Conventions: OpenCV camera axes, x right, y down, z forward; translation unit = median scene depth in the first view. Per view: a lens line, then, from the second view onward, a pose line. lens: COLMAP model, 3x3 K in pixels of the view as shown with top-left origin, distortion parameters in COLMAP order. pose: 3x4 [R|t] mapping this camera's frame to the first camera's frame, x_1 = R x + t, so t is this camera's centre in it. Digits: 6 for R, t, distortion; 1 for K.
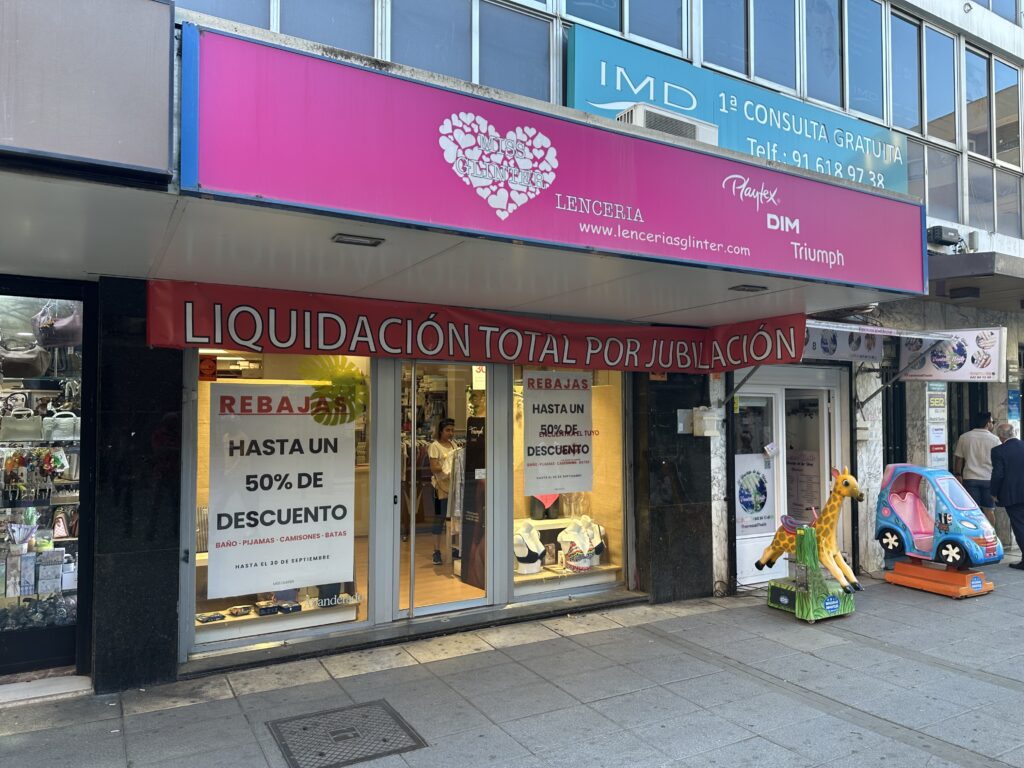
lens RADIAL K [[712.0, 0, 512.0], [0, 712.0, 384.0], [0, 0, 1]] dist [0.048045, -0.062064]
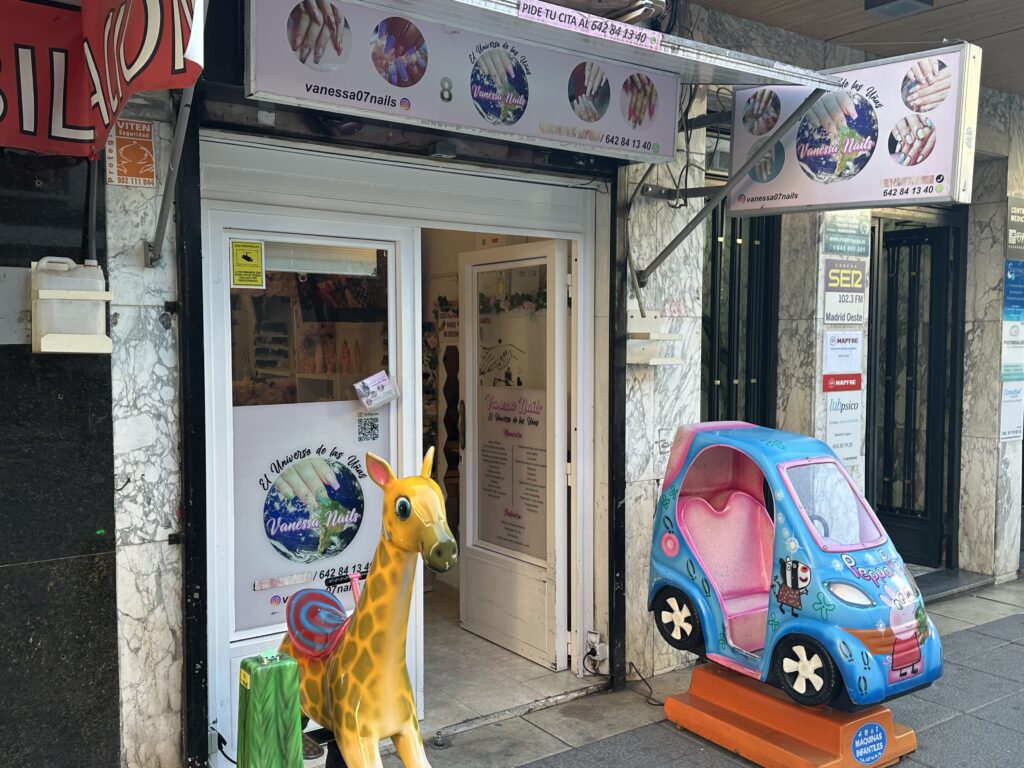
lens RADIAL K [[932.5, 0, 512.0], [0, 932.5, 384.0], [0, 0, 1]] dist [0.198741, -0.416521]
pose [[0.995202, -0.004788, 0.097722, 0.388583], [-0.004517, 0.995489, 0.094772, 0.041773], [-0.097735, -0.094759, 0.990691, 0.509606]]
